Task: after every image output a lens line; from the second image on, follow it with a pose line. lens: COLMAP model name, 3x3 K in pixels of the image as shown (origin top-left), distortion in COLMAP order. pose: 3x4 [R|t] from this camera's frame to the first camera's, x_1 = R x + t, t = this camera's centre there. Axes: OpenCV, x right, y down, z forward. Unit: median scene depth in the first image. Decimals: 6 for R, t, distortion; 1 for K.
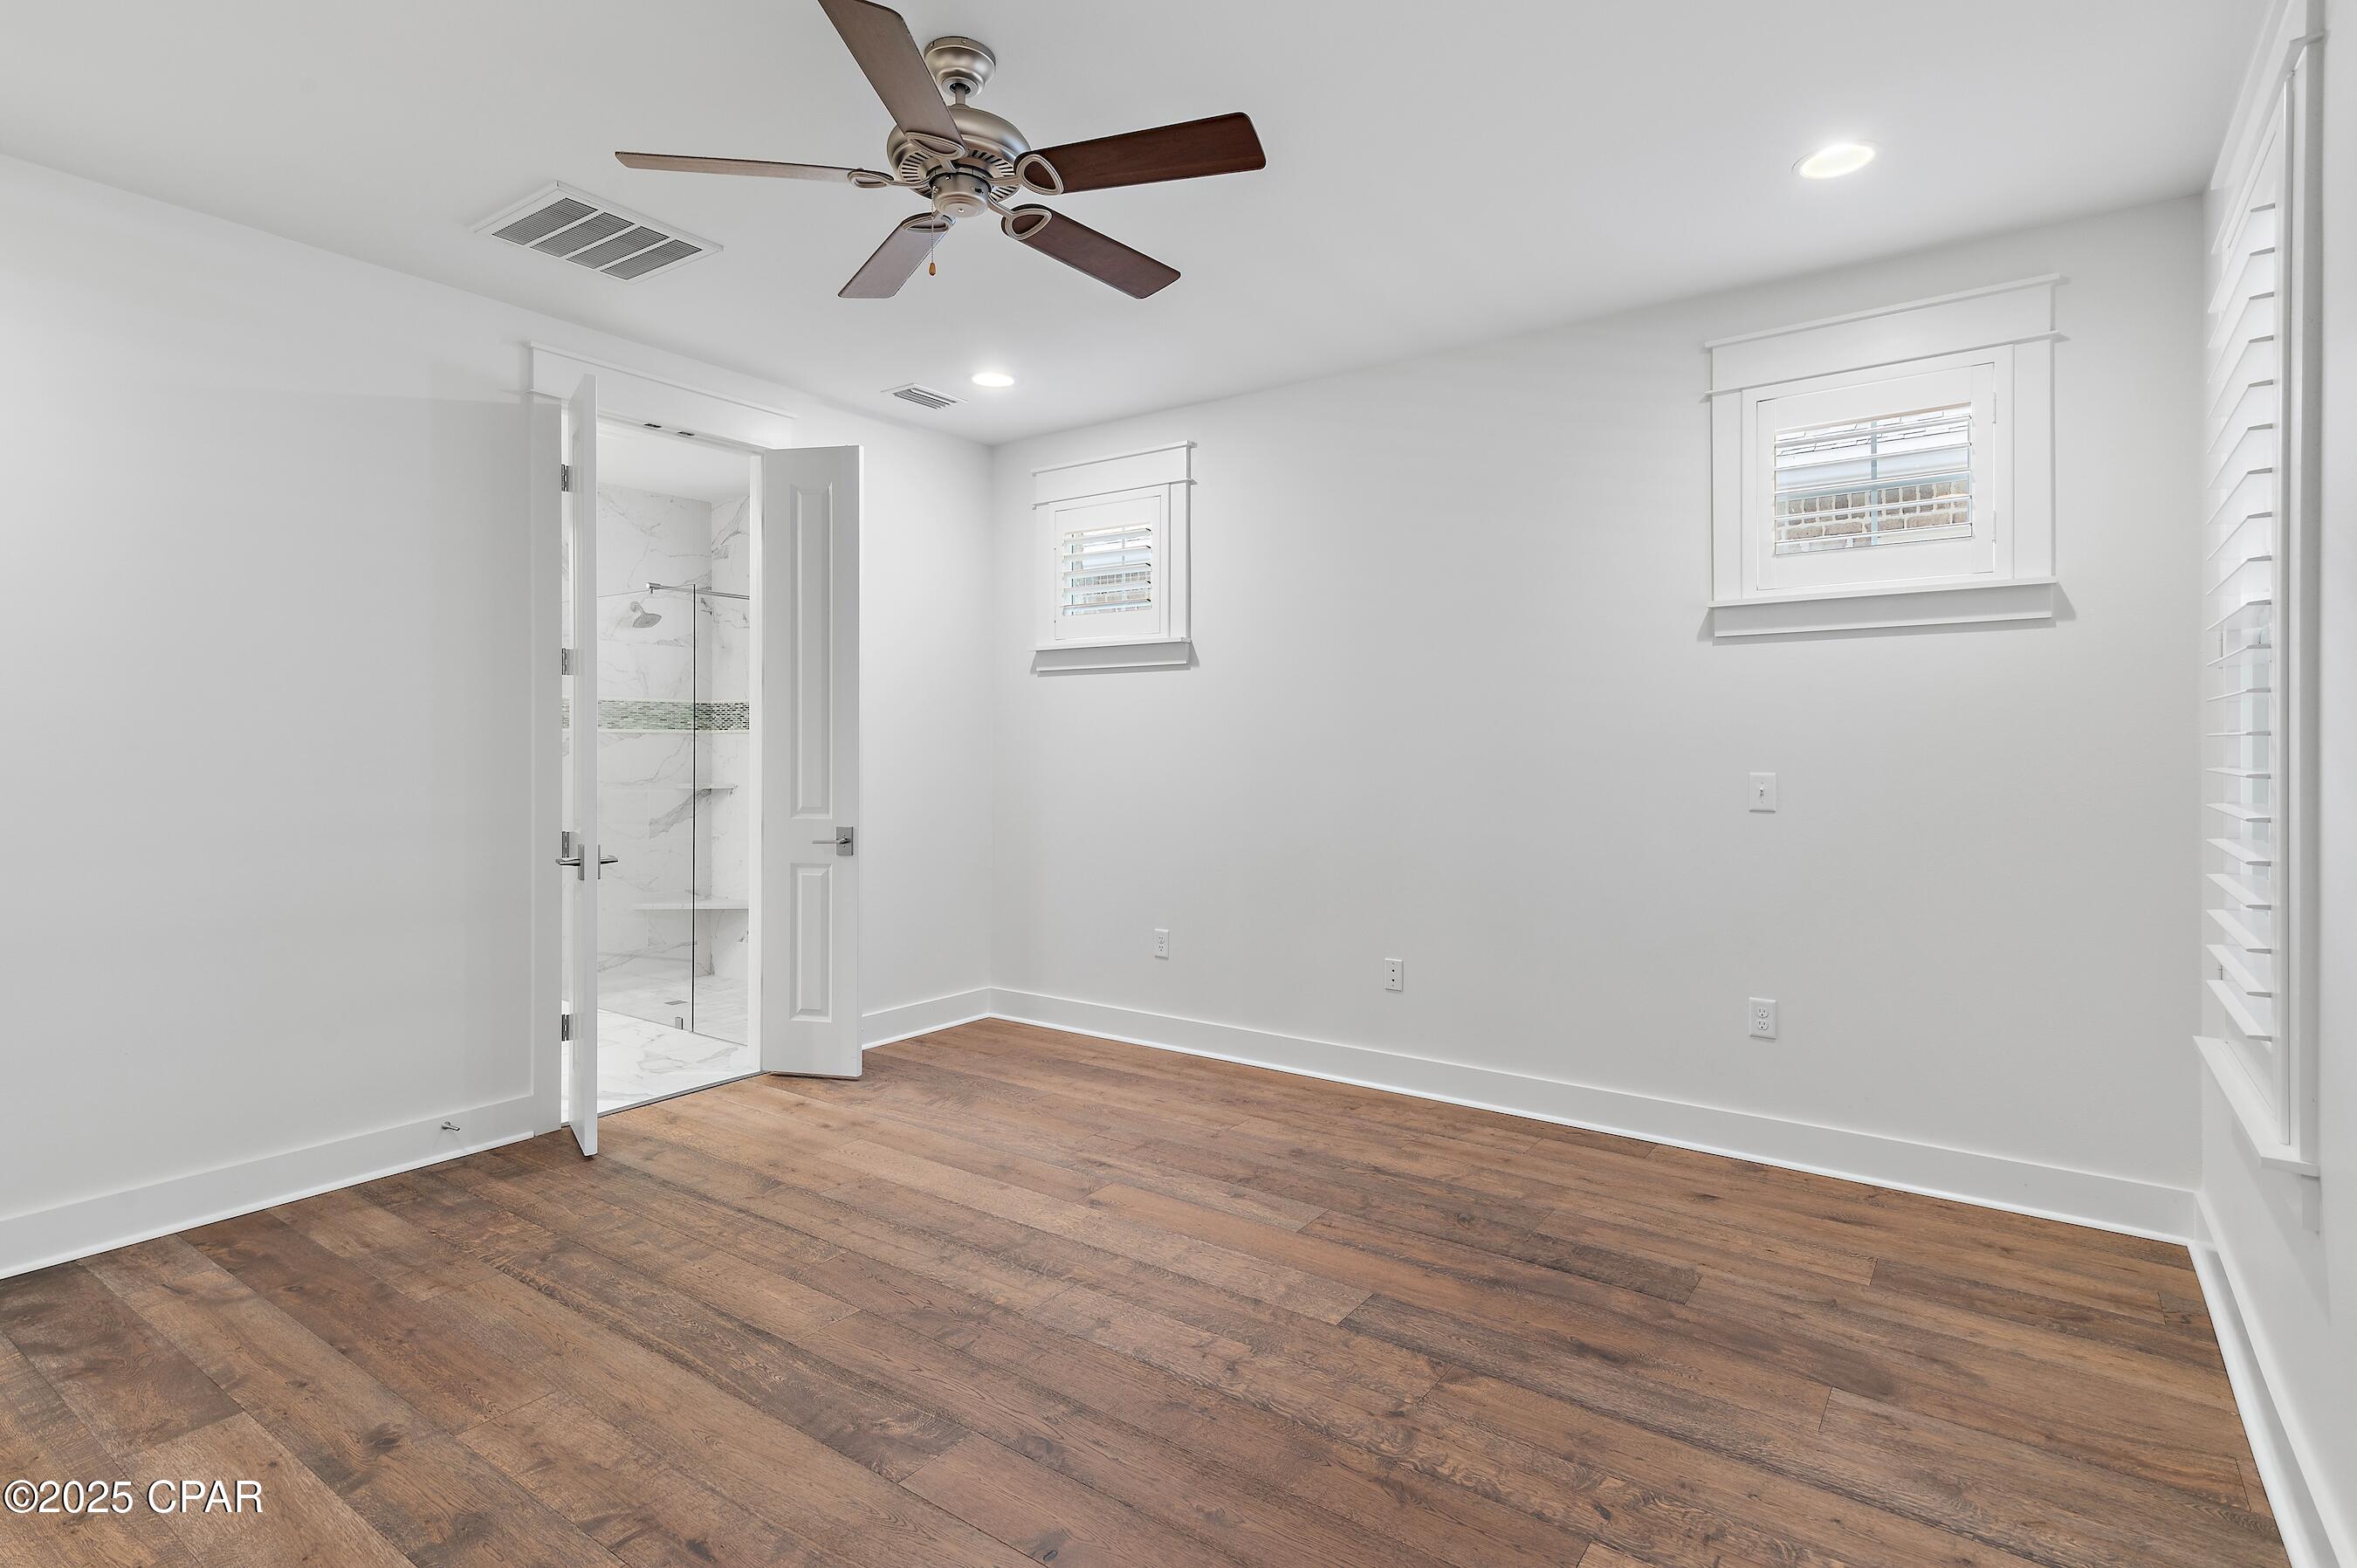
lens RADIAL K [[1170.3, 0, 1200.0], [0, 1170.3, 755.5], [0, 0, 1]] dist [0.007732, 0.000372]
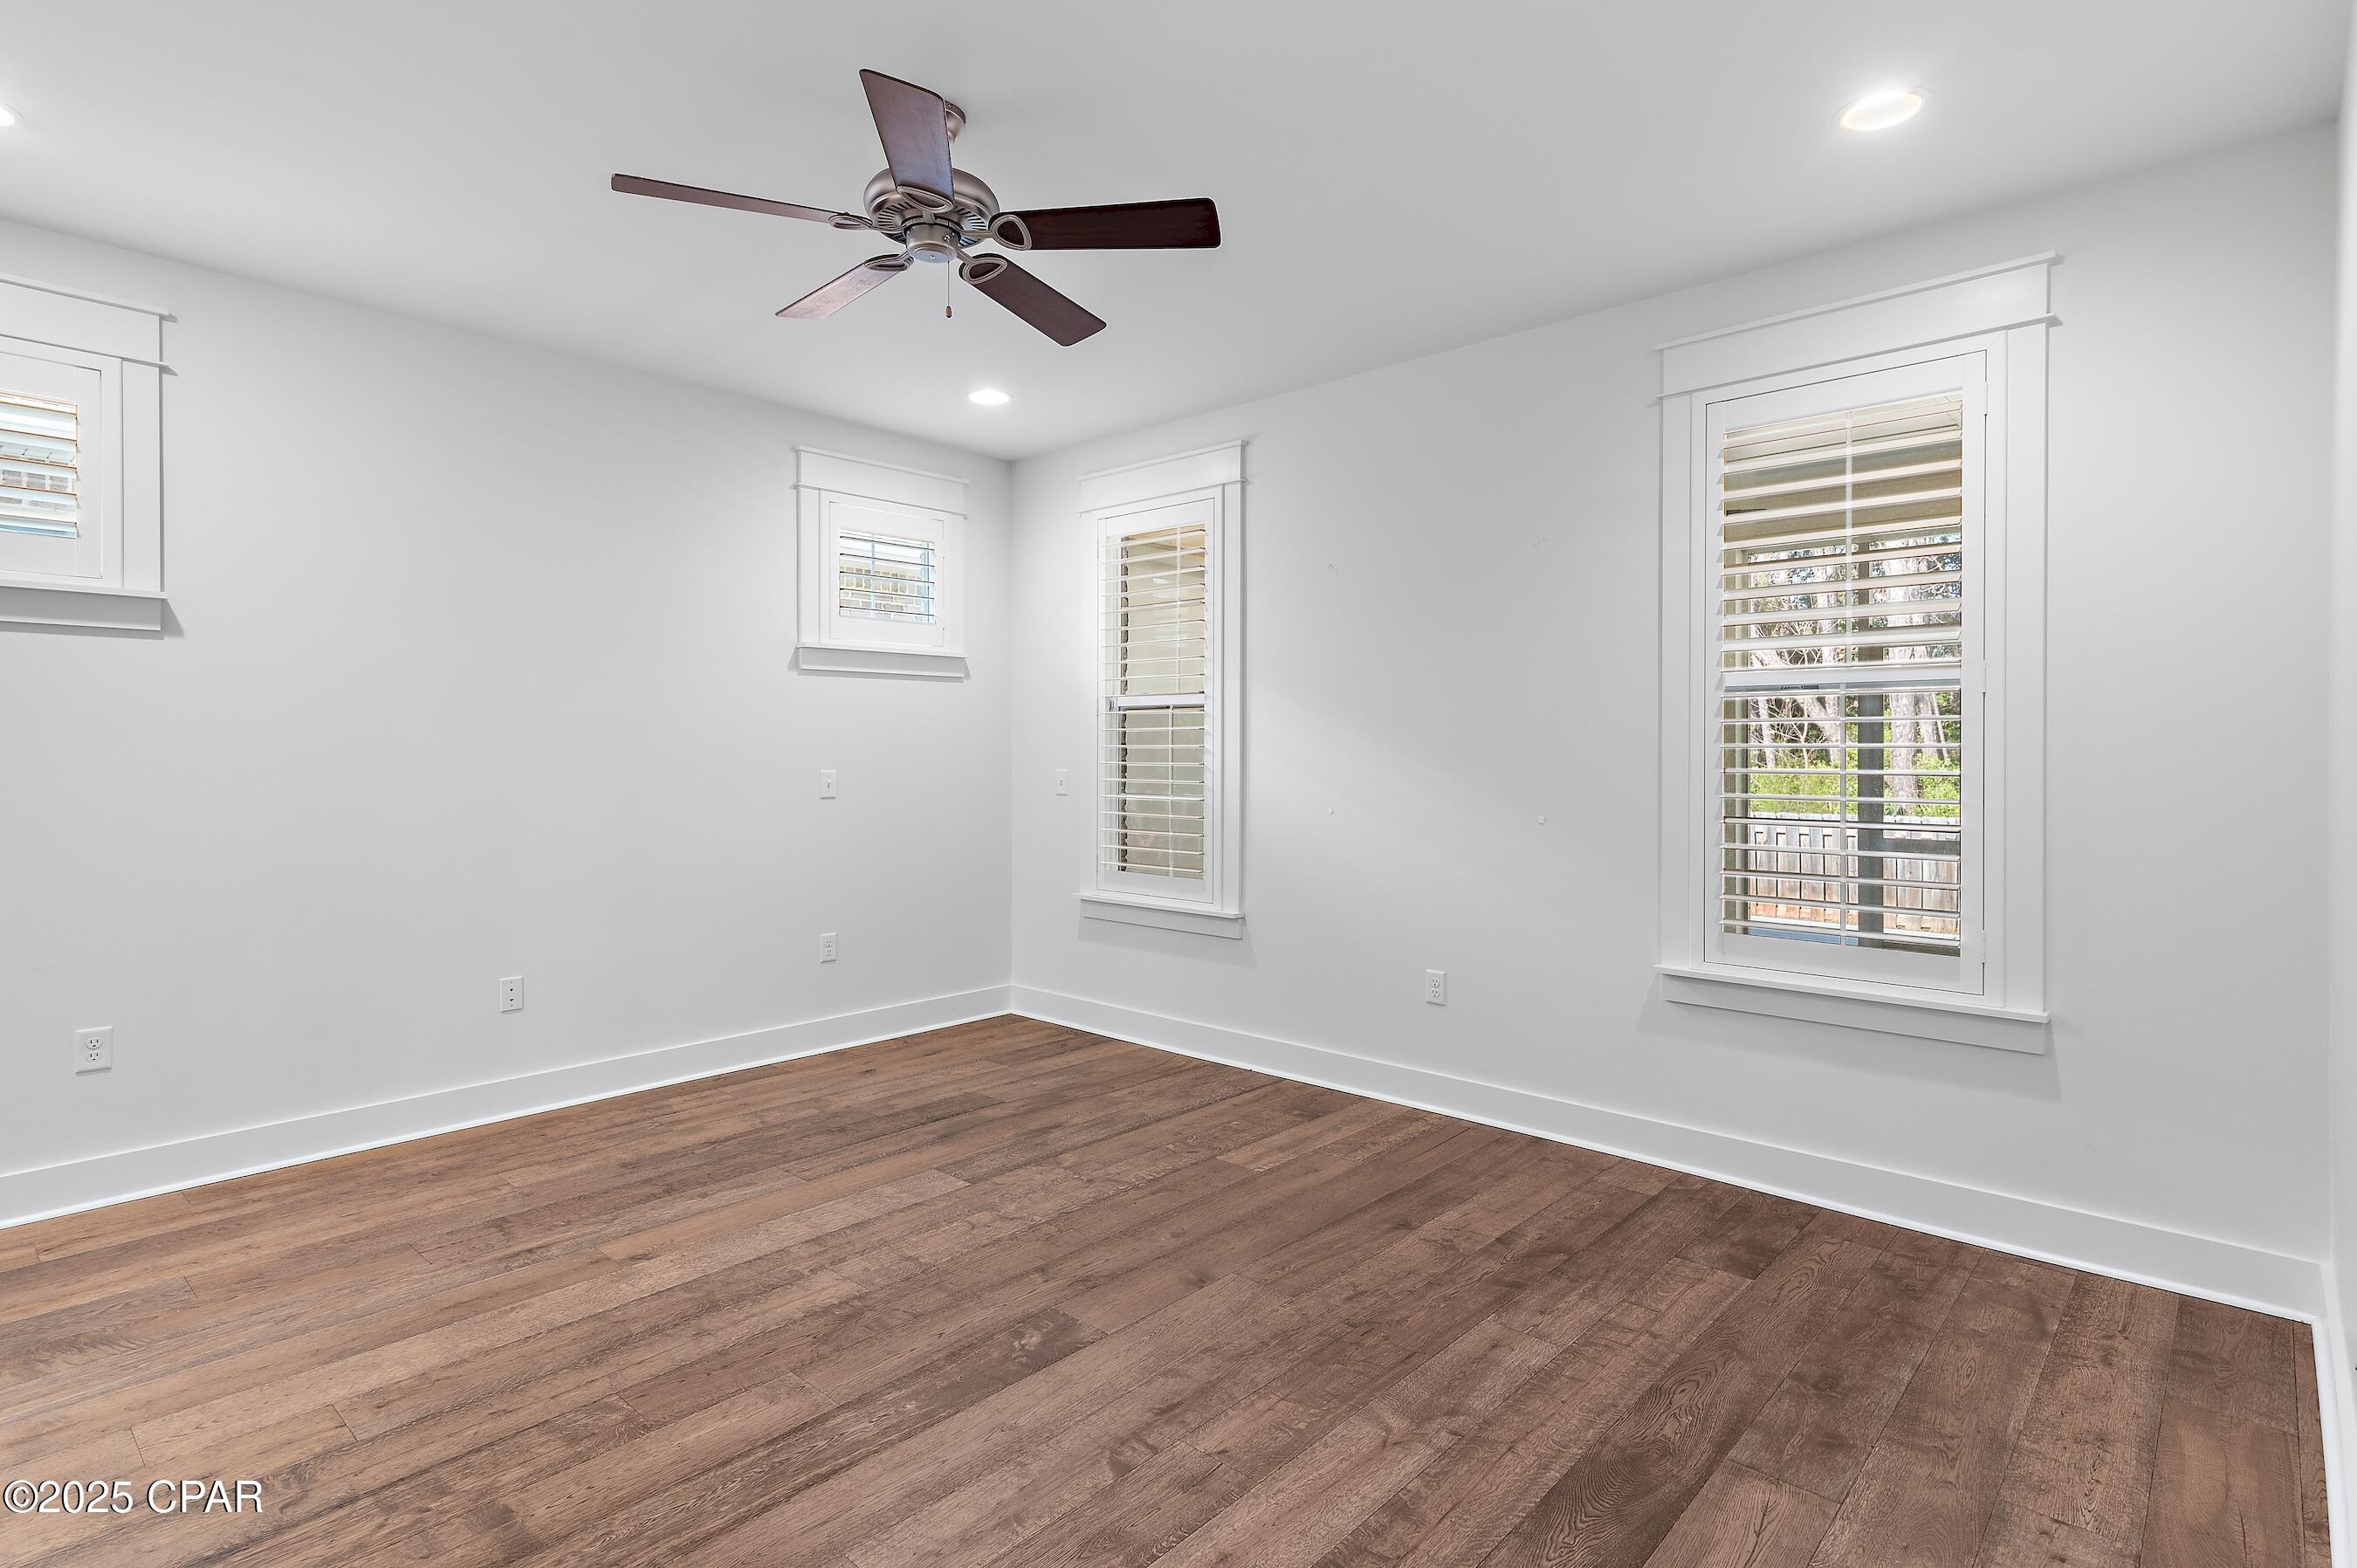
lens RADIAL K [[1174.3, 0, 1160.7], [0, 1174.3, 800.0], [0, 0, 1]] dist [-0.017439, 0.001582]
pose [[0.131234, -0.046842, 0.990244, -1.008066], [0.011376, 0.998888, 0.045744, -0.007102], [-0.991286, 0.005262, 0.131621, 0.533359]]
